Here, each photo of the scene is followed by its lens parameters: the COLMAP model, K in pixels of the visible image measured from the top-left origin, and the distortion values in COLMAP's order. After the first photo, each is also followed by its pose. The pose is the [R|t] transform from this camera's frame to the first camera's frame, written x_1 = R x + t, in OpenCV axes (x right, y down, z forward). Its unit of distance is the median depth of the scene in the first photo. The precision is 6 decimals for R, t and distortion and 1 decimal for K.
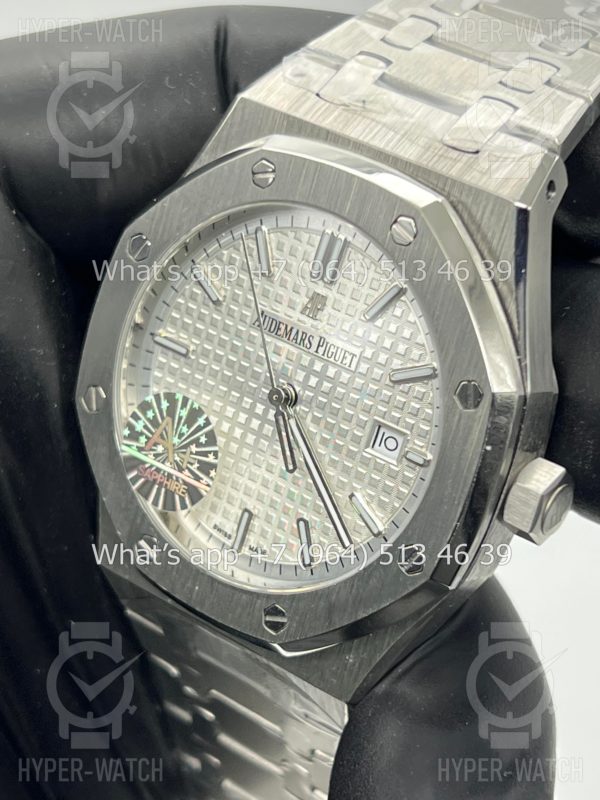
lens RADIAL K [[1875.5, 0, 297.6], [0, 1875.5, 402.6], [0, 0, 1]] dist [0.210742, 0.000000]
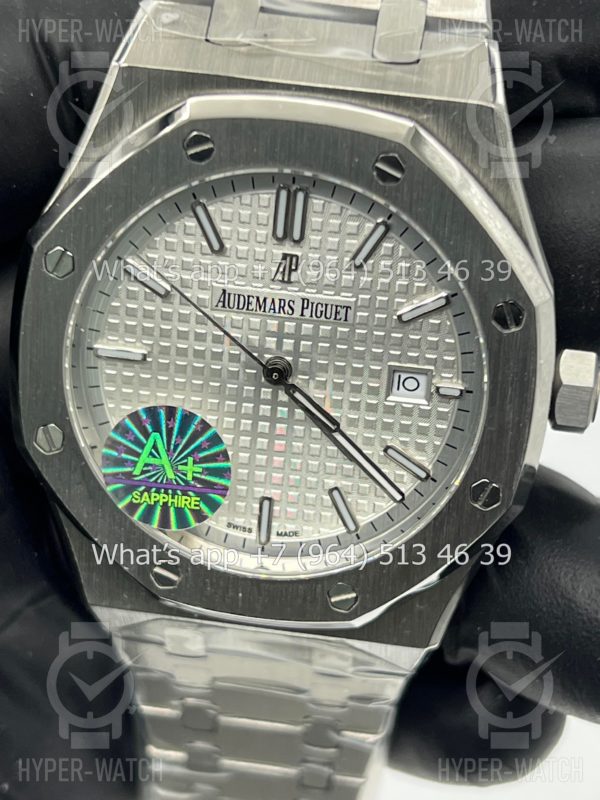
lens RADIAL K [[1875.5, 0, 299.0], [0, 1875.5, 401.9], [0, 0, 1]] dist [0.210742, 0.000000]
pose [[0.873816, -0.336887, 0.350648, -0.327053], [0.282104, 0.938574, 0.198735, -0.169784], [-0.396060, -0.074738, 0.915178, 0.150747]]
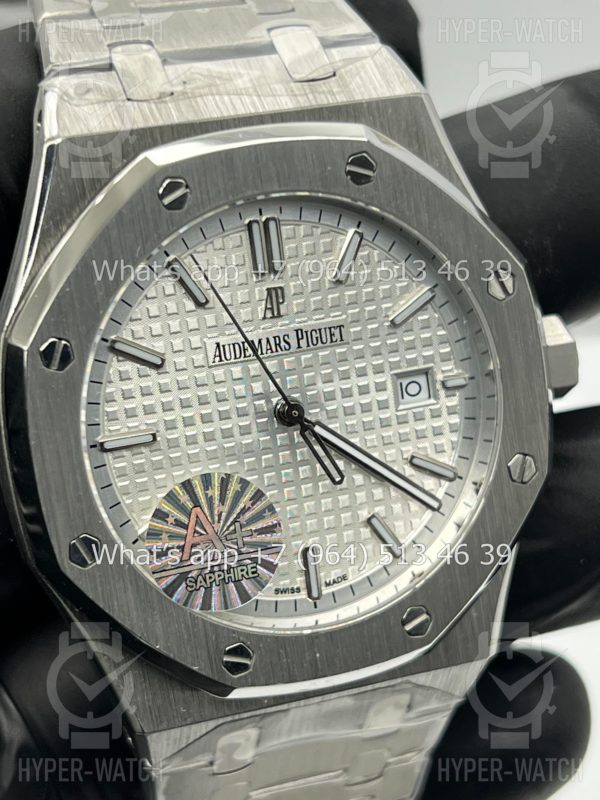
lens RADIAL K [[1875.5, 0, 293.3], [0, 1875.5, 400.6], [0, 0, 1]] dist [0.210742, 0.000000]
pose [[0.545333, -0.465342, 0.697186, -0.621142], [0.484658, 0.853665, 0.190689, -0.175674], [-0.683899, 0.233908, 0.691063, 0.387727]]
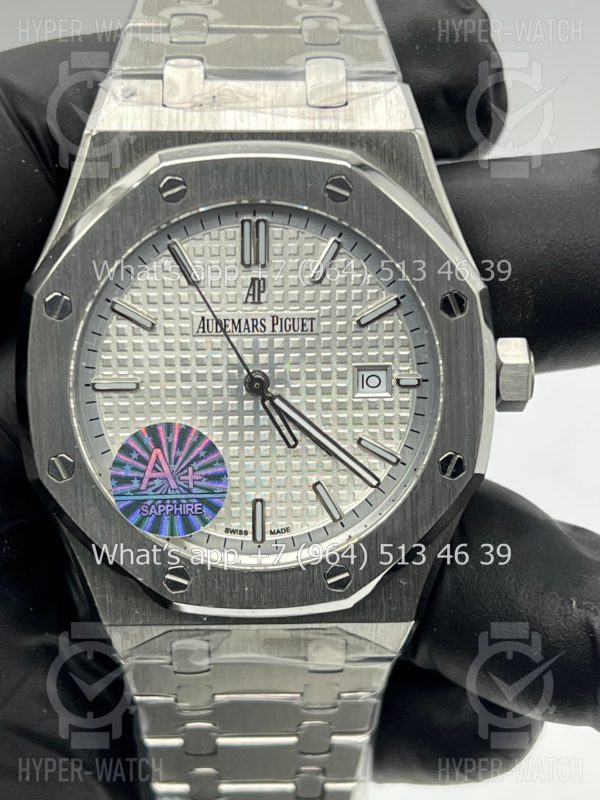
lens RADIAL K [[1875.5, 0, 296.8], [0, 1875.5, 402.0], [0, 0, 1]] dist [0.210742, 0.000000]
pose [[0.777987, -0.376106, 0.503270, -0.522379], [0.379091, 0.919791, 0.101360, -0.091625], [-0.501025, 0.111928, 0.858164, 0.090520]]
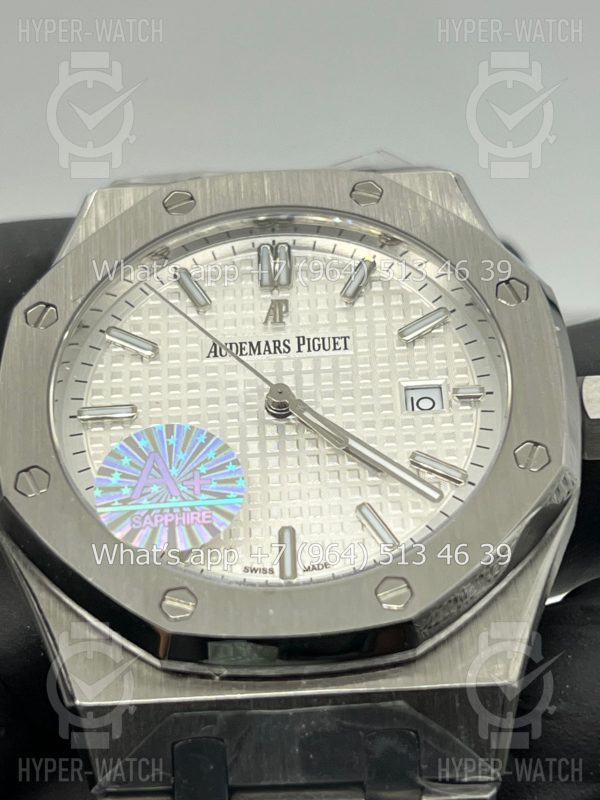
lens RADIAL K [[1875.5, 0, 304.1], [0, 1875.5, 399.9], [0, 0, 1]] dist [0.210742, 0.000000]
pose [[0.801003, 0.006054, 0.598630, -0.508232], [0.407533, 0.726973, -0.552655, 0.470623], [-0.438534, 0.686639, 0.579840, 0.503098]]
